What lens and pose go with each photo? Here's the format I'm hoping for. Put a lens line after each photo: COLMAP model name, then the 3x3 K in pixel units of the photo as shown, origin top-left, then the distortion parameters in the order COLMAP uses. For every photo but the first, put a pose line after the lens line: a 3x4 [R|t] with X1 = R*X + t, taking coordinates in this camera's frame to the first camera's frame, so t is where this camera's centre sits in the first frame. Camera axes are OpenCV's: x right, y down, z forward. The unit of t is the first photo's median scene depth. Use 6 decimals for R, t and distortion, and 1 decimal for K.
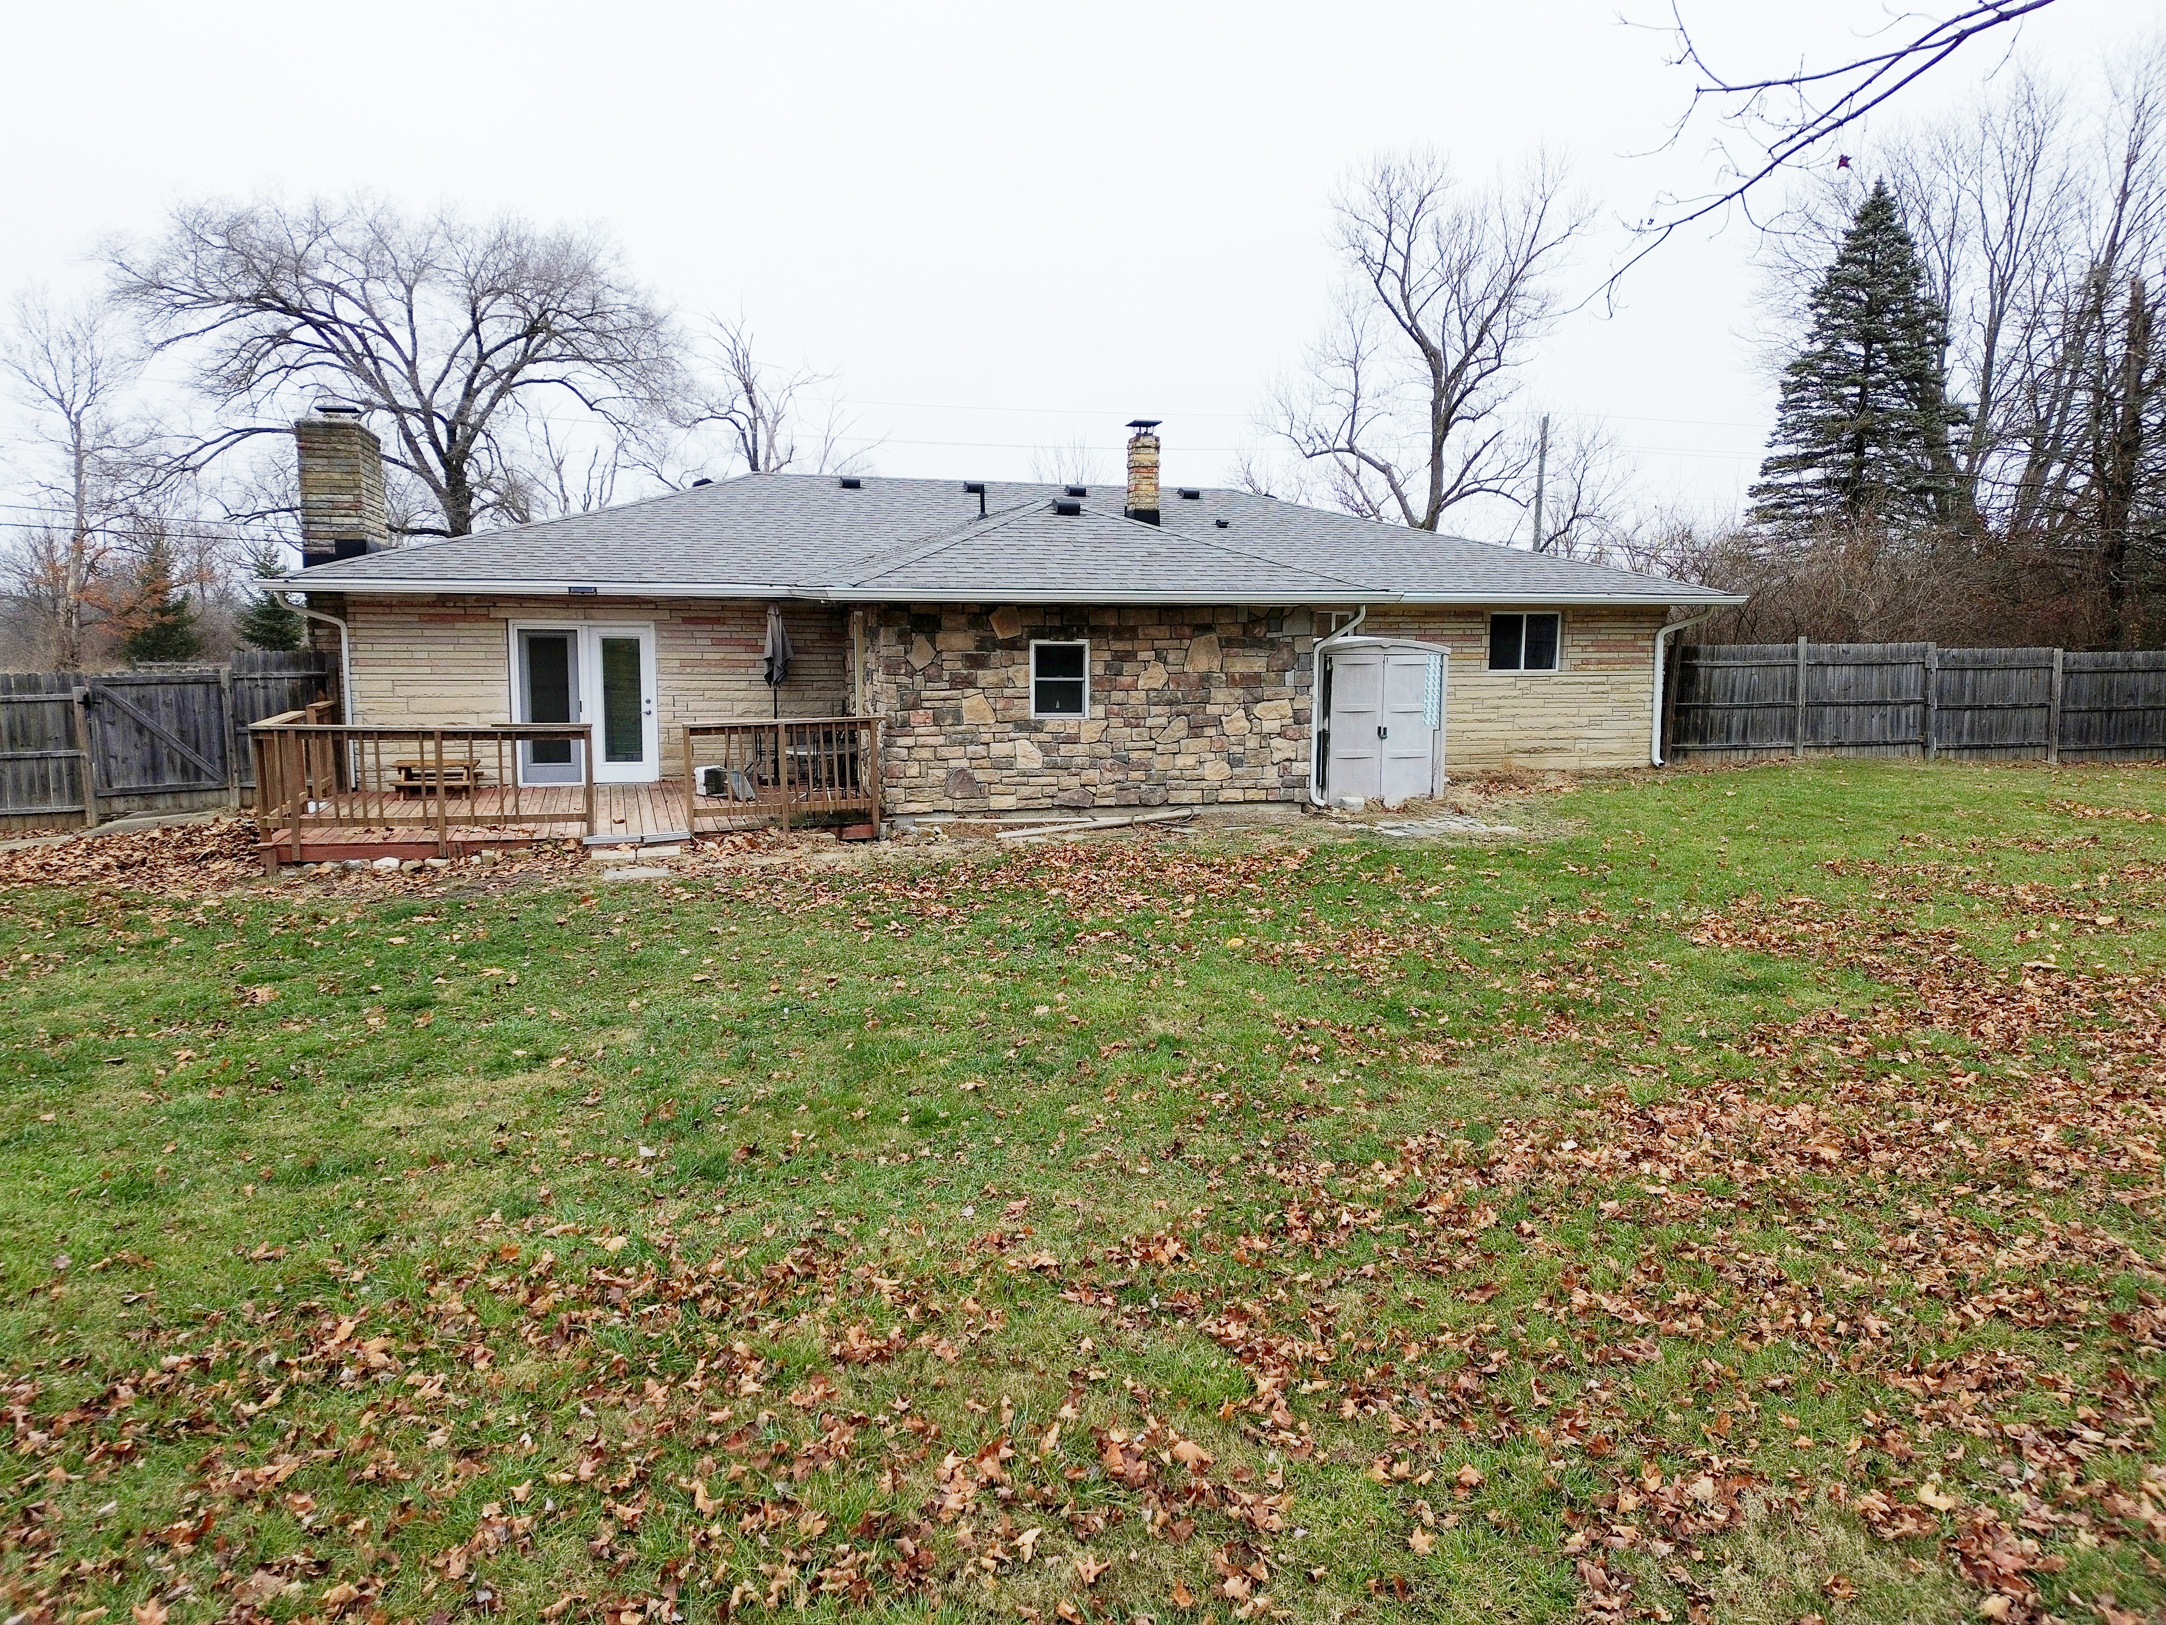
lens RADIAL K [[1489.3, 0, 1084.7], [0, 1489.3, 834.2], [0, 0, 1]] dist [-0.002478, -0.001079]
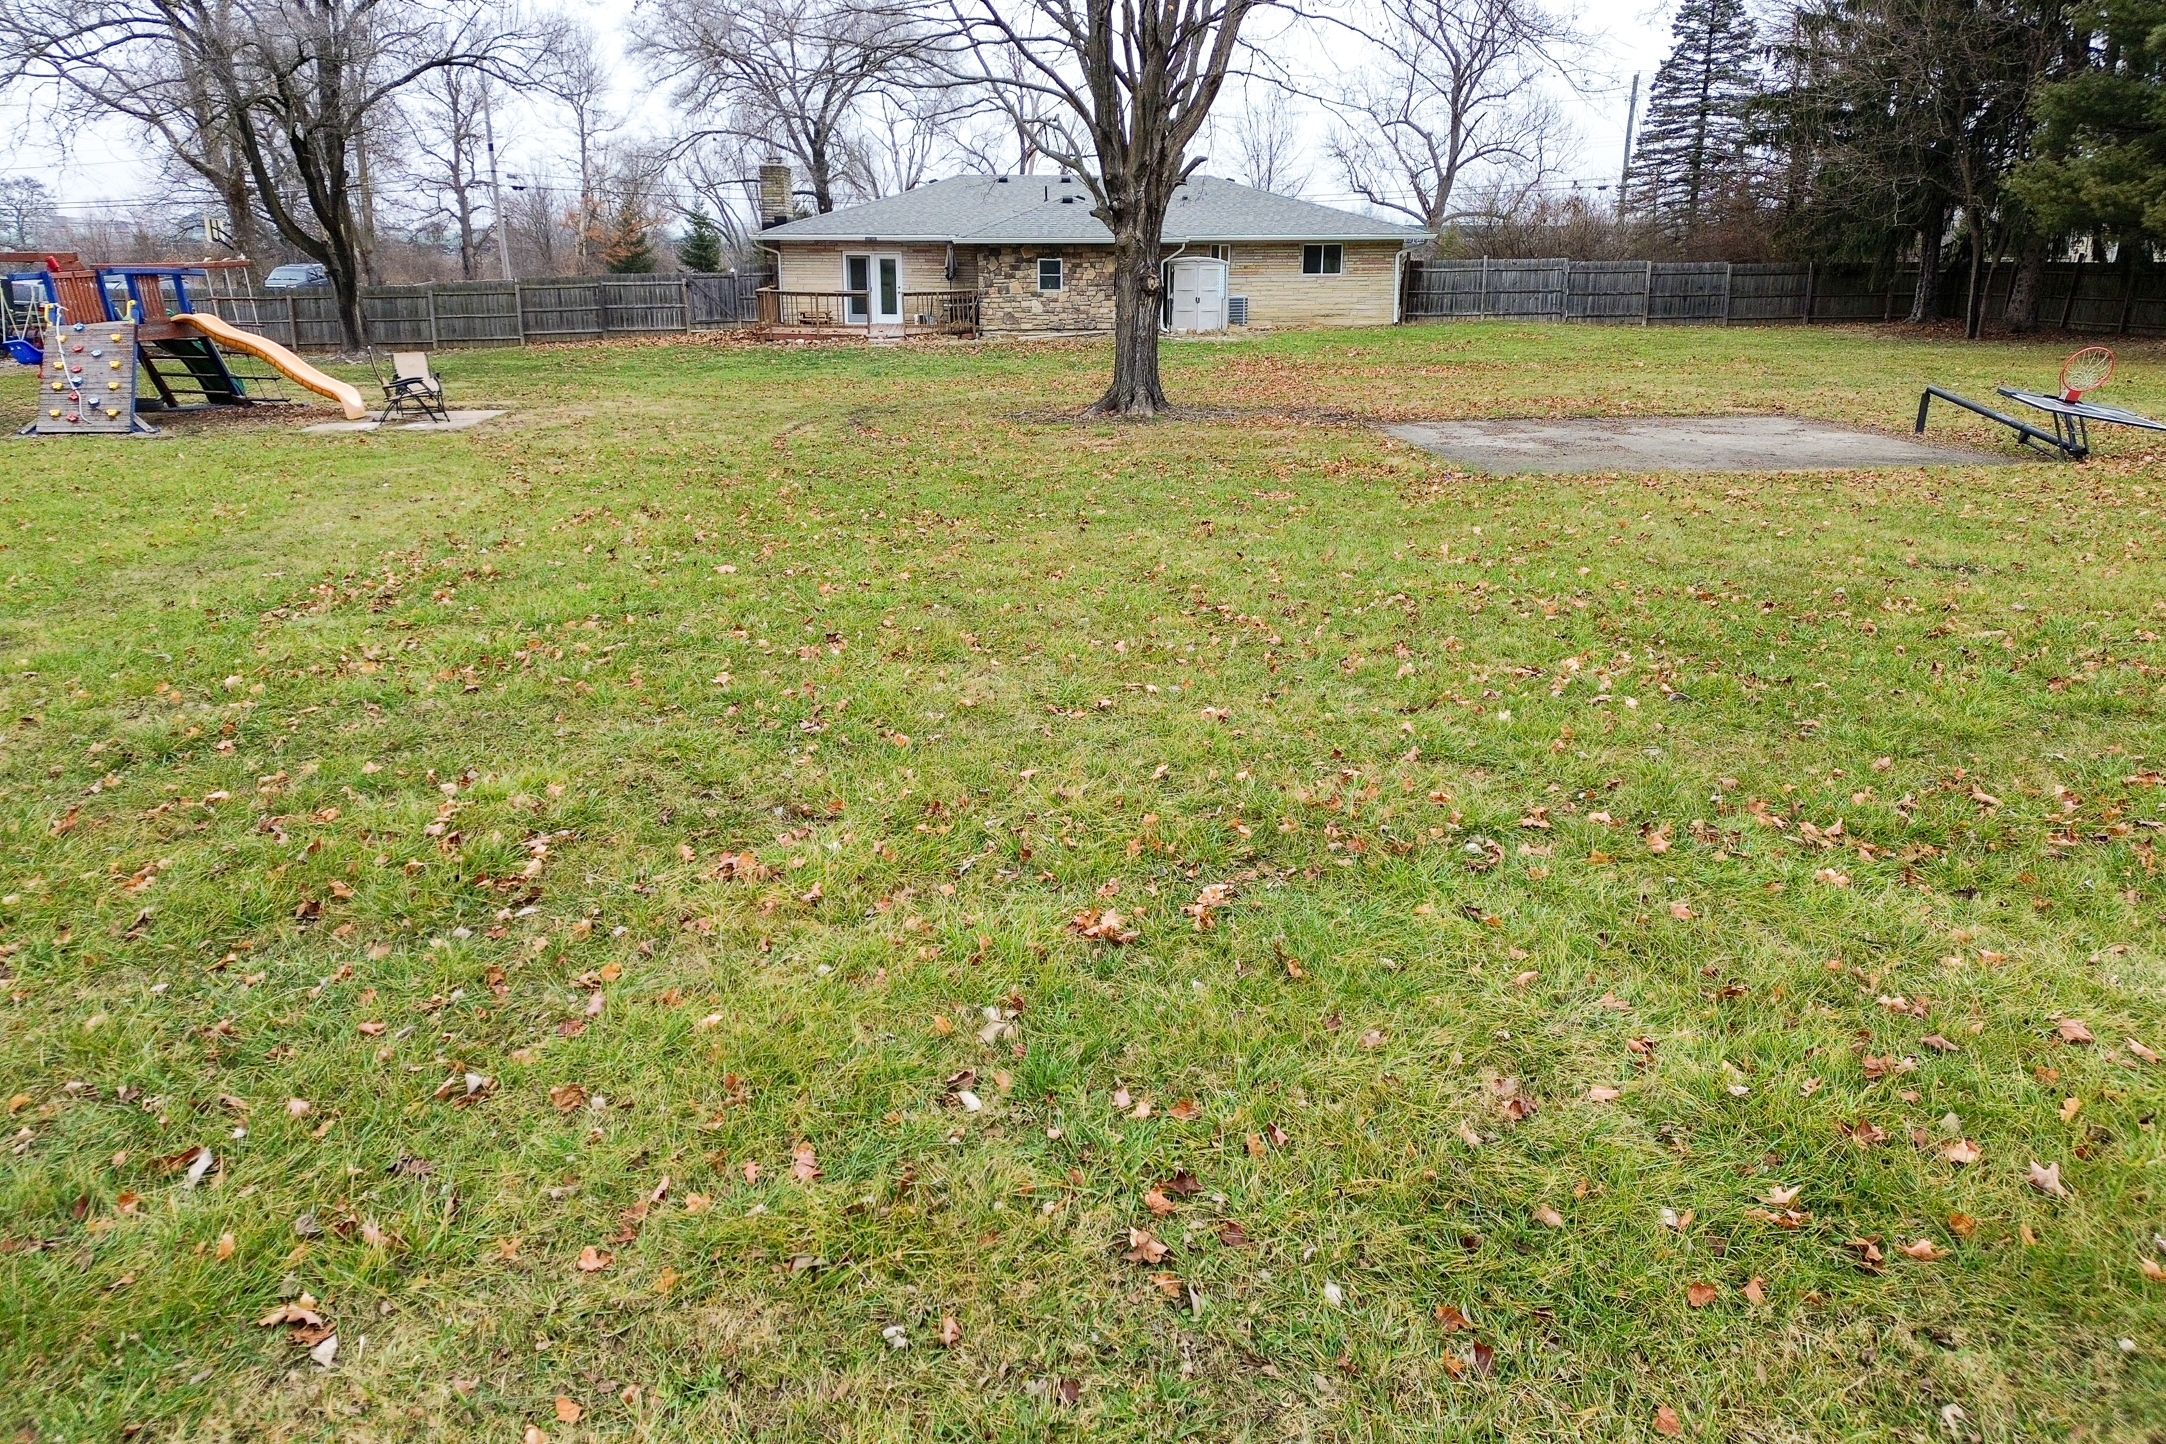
lens RADIAL K [[1485.5, 0, 1067.3], [0, 1485.5, 711.7], [0, 0, 1]] dist [0.019542, -0.011648]
pose [[0.972344, 0.063580, -0.224733, 0.541979], [-0.026718, 0.986197, 0.163408, 0.183117], [0.232021, -0.152884, 0.960621, -1.312370]]
